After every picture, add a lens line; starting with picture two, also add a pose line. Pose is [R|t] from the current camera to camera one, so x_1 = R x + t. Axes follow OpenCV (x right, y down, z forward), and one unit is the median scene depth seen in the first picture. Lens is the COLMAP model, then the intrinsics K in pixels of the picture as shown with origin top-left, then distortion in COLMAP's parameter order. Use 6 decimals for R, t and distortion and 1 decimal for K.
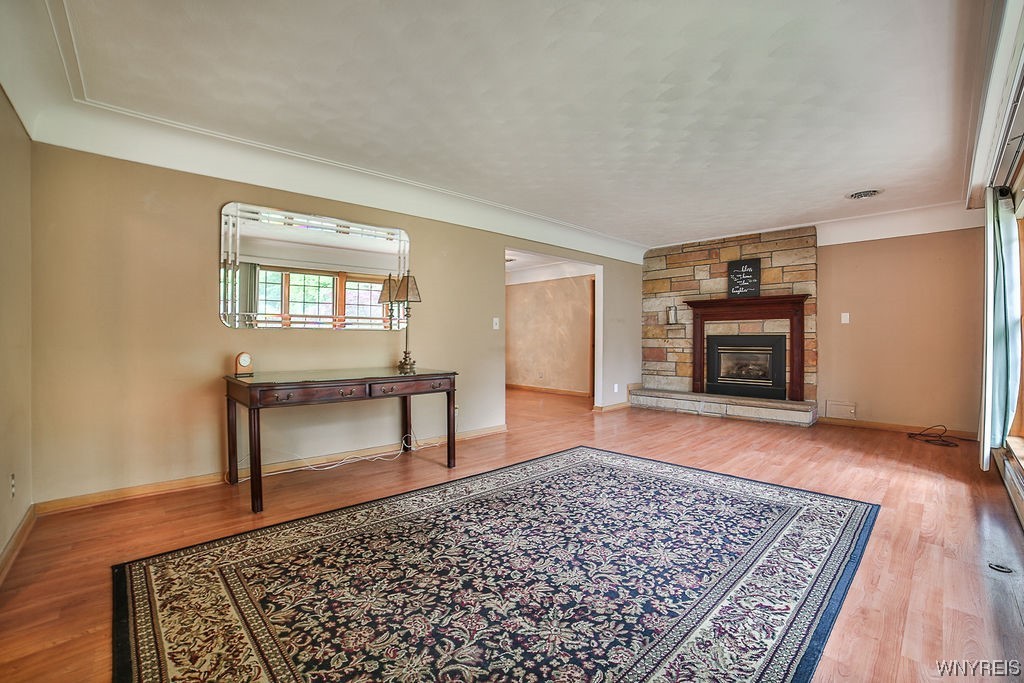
lens RADIAL K [[392.1, 0, 514.6], [0, 392.1, 341.2], [0, 0, 1]] dist [-0.015855, -0.000052]
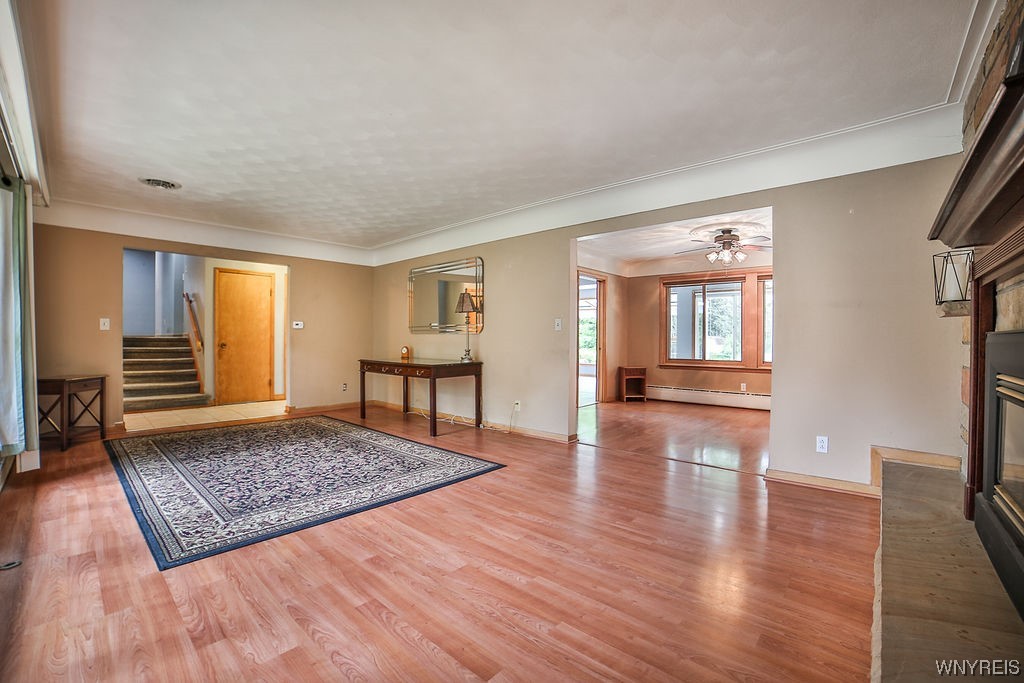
lens RADIAL K [[423.4, 0, 522.8], [0, 423.4, 342.6], [0, 0, 1]] dist [-0.025143, 0.000171]
pose [[0.112540, -0.004281, -0.993638, 1.529845], [-0.005291, 0.999974, -0.004908, 0.019023], [0.993633, 0.005810, 0.112515, 1.358504]]
